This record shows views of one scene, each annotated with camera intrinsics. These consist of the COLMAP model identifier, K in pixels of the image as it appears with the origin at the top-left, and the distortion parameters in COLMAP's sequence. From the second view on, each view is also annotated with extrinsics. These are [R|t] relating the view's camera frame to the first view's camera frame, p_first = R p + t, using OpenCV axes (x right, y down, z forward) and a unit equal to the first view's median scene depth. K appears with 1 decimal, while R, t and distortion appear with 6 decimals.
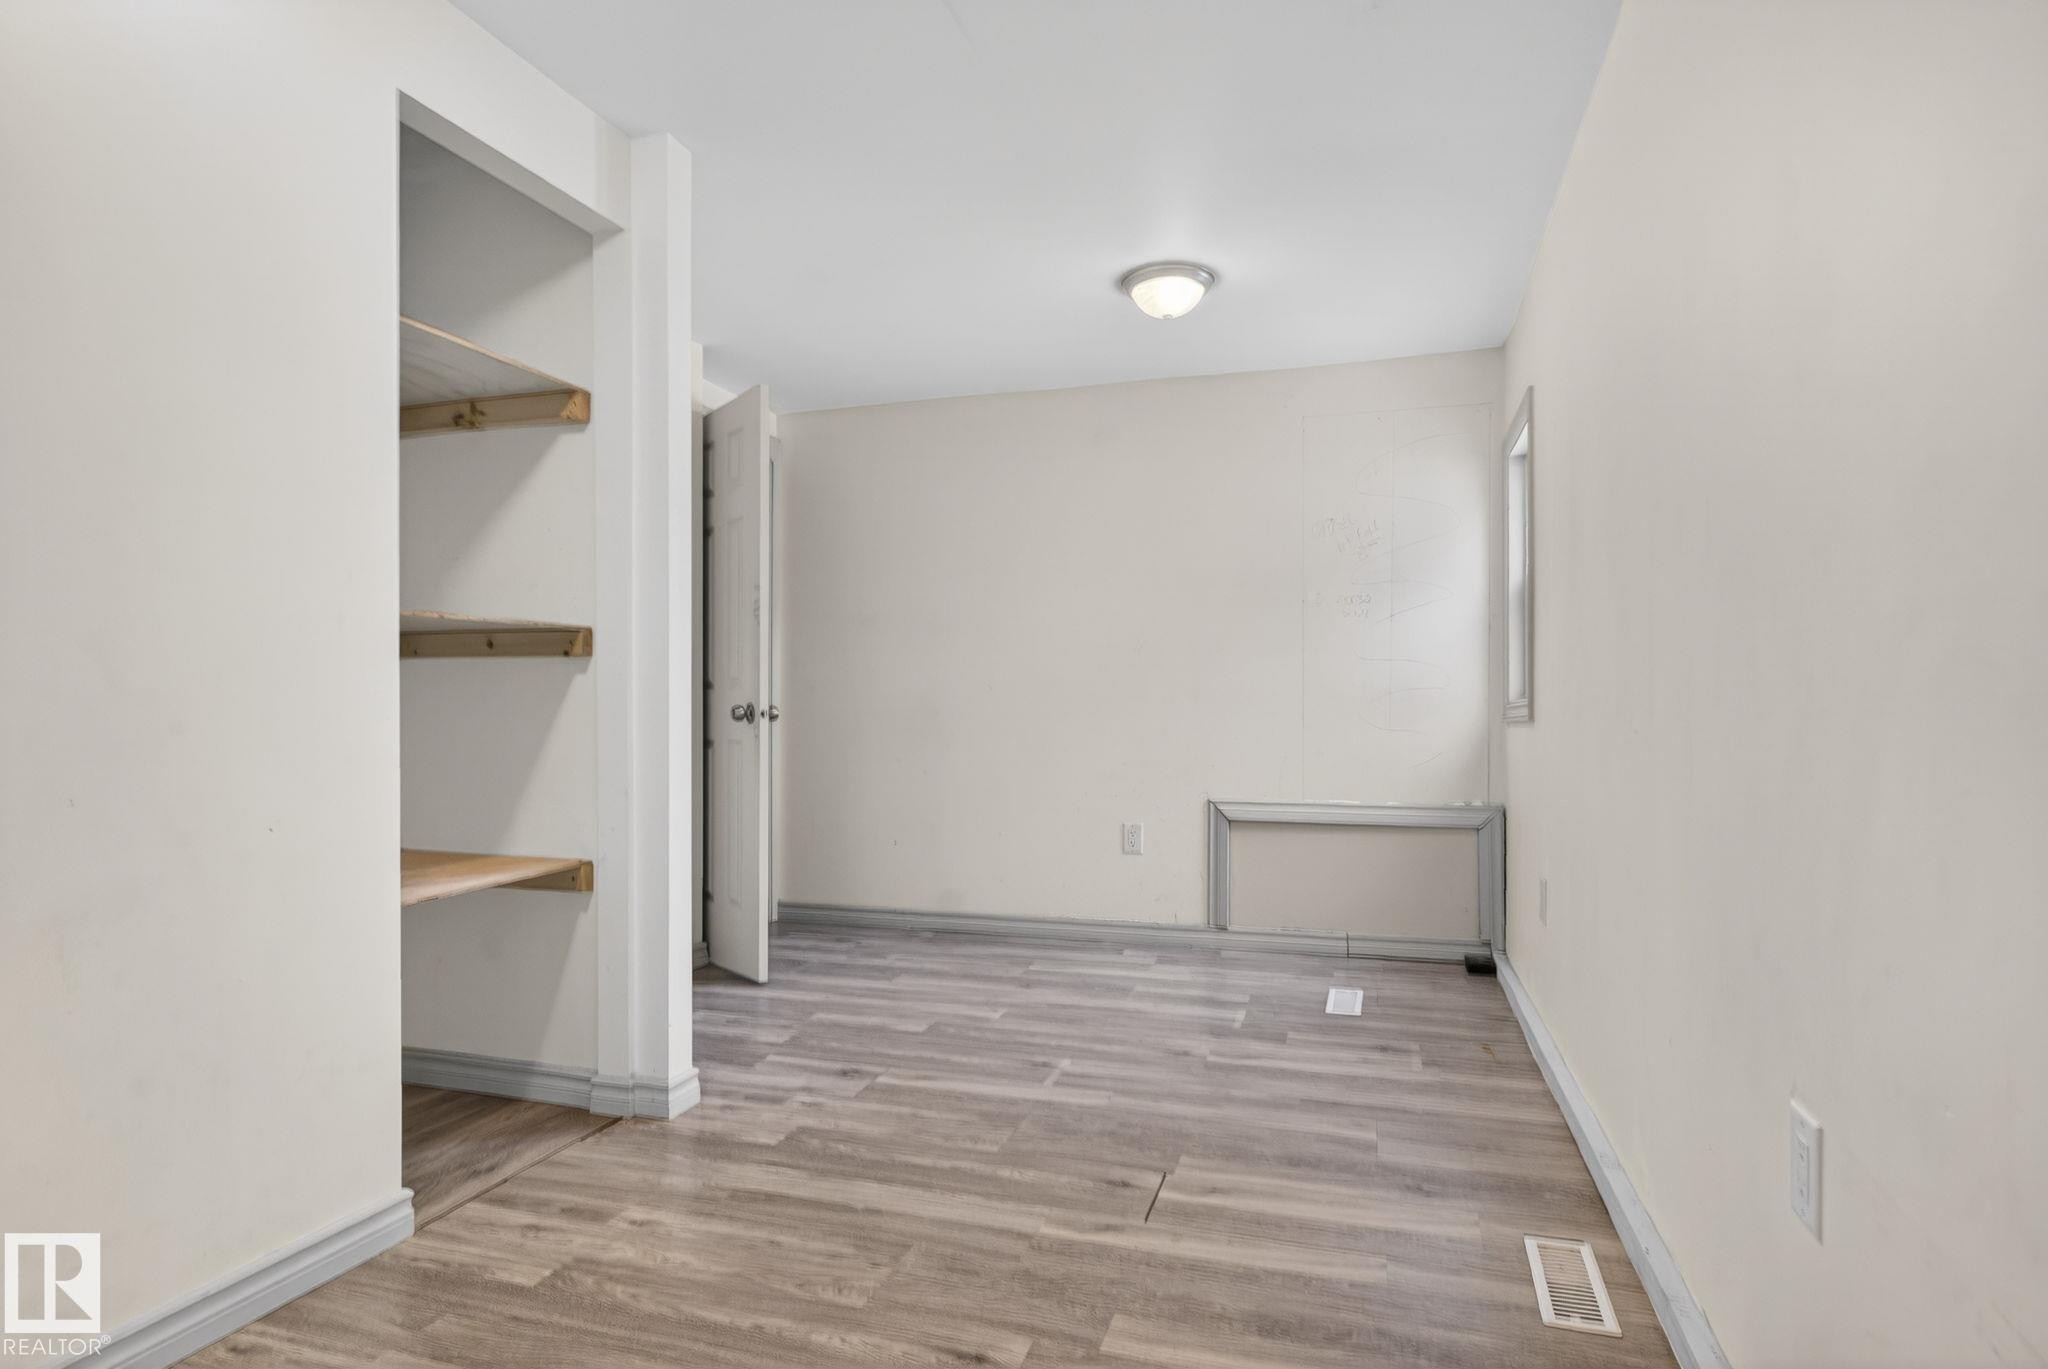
lens RADIAL K [[1050.3, 0, 1025.2], [0, 1050.3, 705.9], [0, 0, 1]] dist [-0.001046, 0.000326]
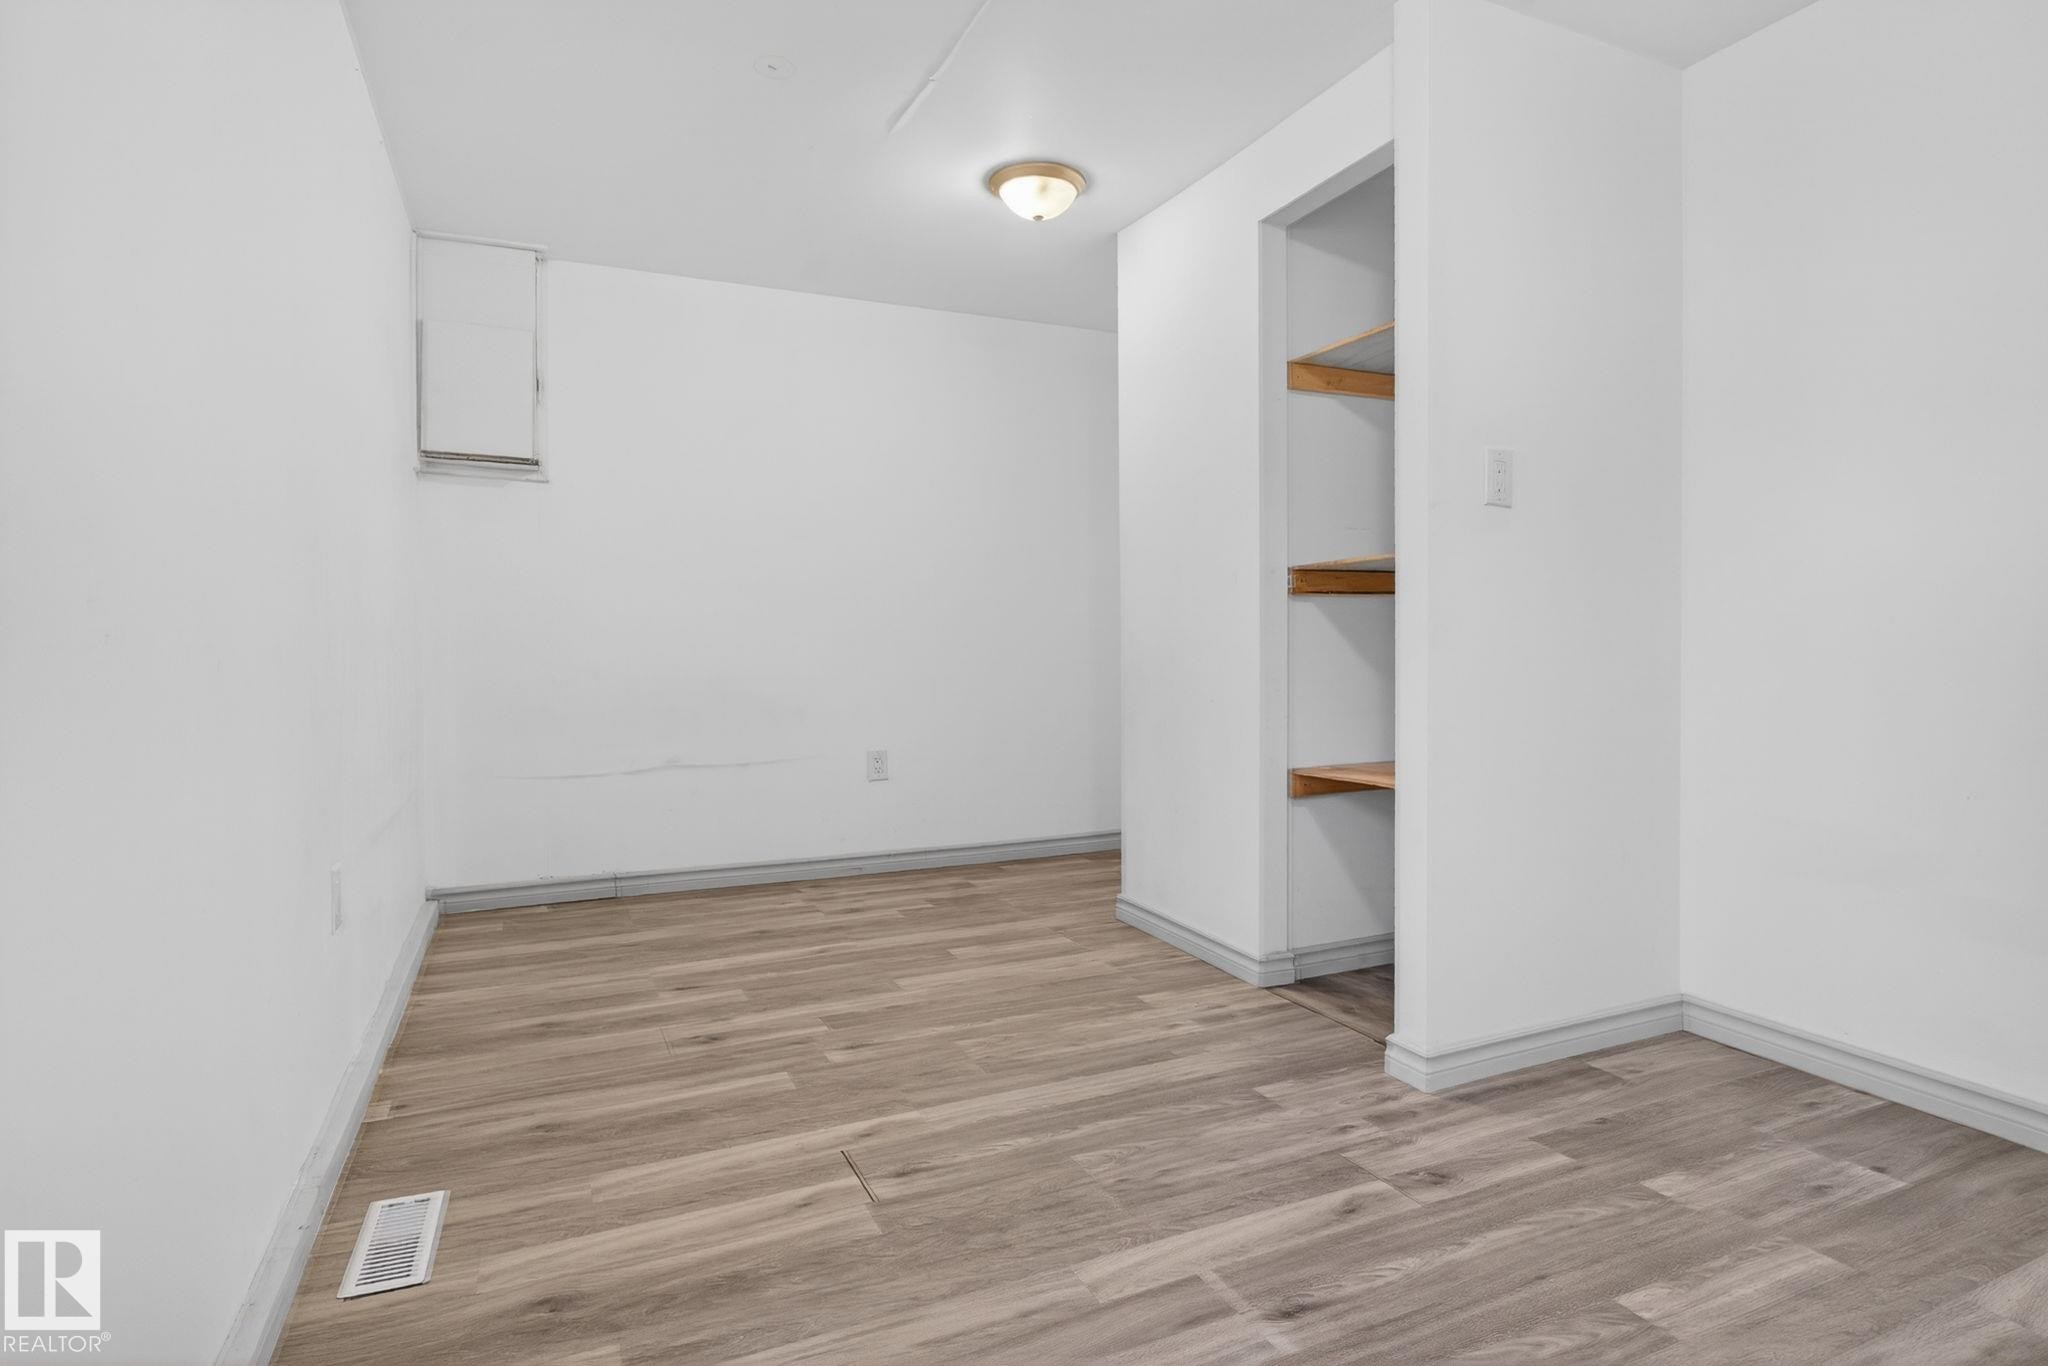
lens RADIAL K [[1050.3, 0, 1025.2], [0, 1050.3, 704.4], [0, 0, 1]] dist [-0.001046, 0.000326]
pose [[-0.726491, 0.046557, -0.685597, 0.395572], [0.005772, 0.998080, 0.061661, 0.007801], [0.687151, 0.040839, -0.725366, 1.110240]]
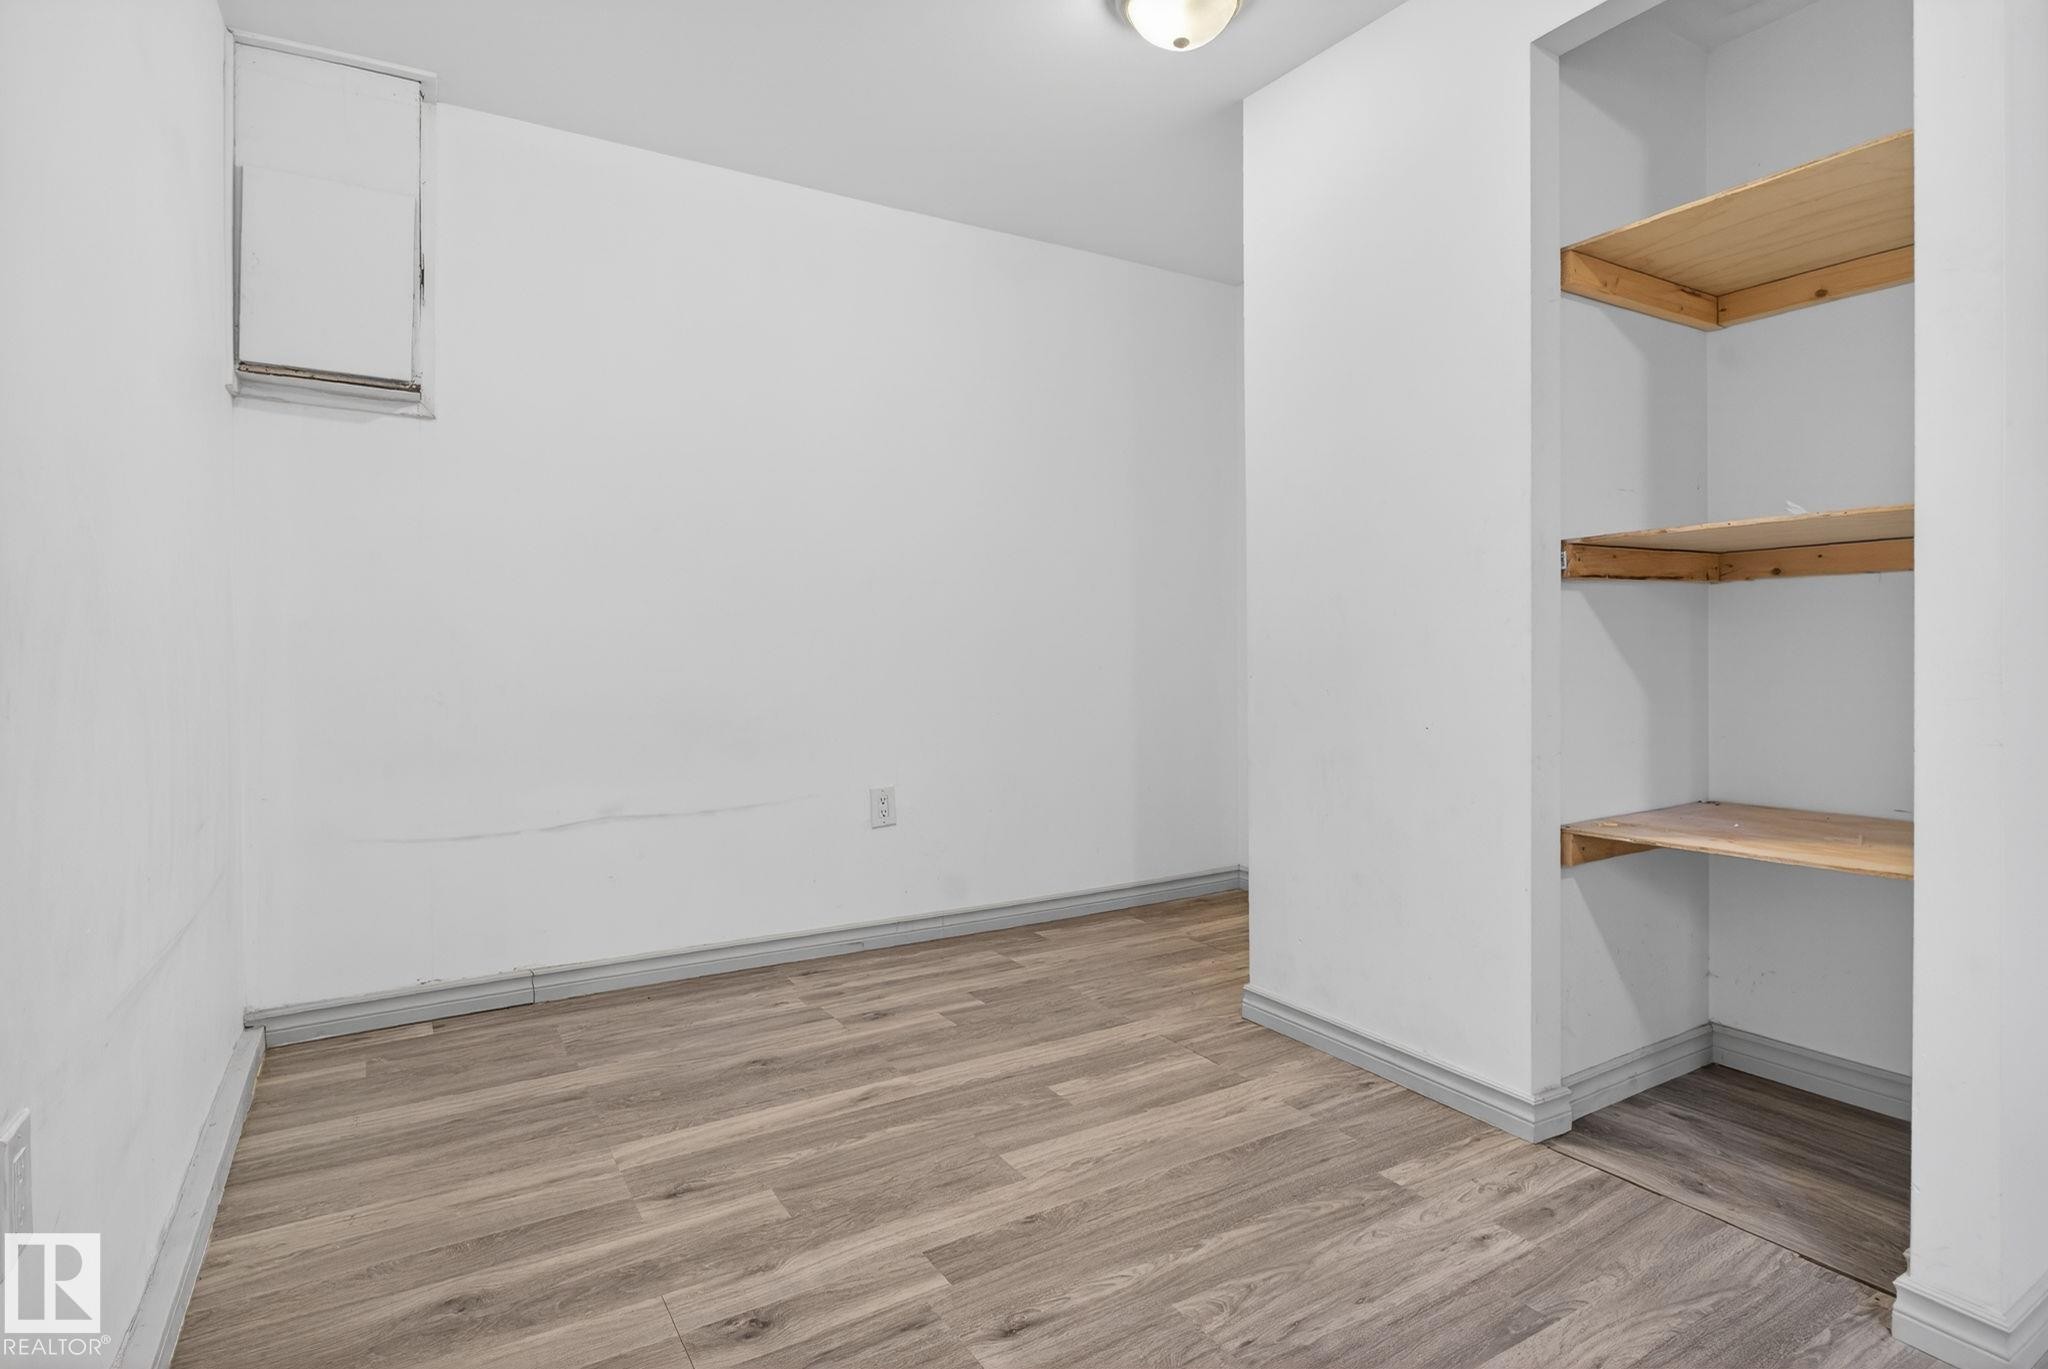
lens RADIAL K [[1061.8, 0, 1033.1], [0, 1061.8, 687.8], [0, 0, 1]] dist [0.001613, 0.000636]
pose [[-0.643122, 0.037711, -0.764834, 0.308211], [0.006312, 0.999014, 0.043950, 0.006305], [0.765737, 0.023437, -0.642726, 0.777768]]
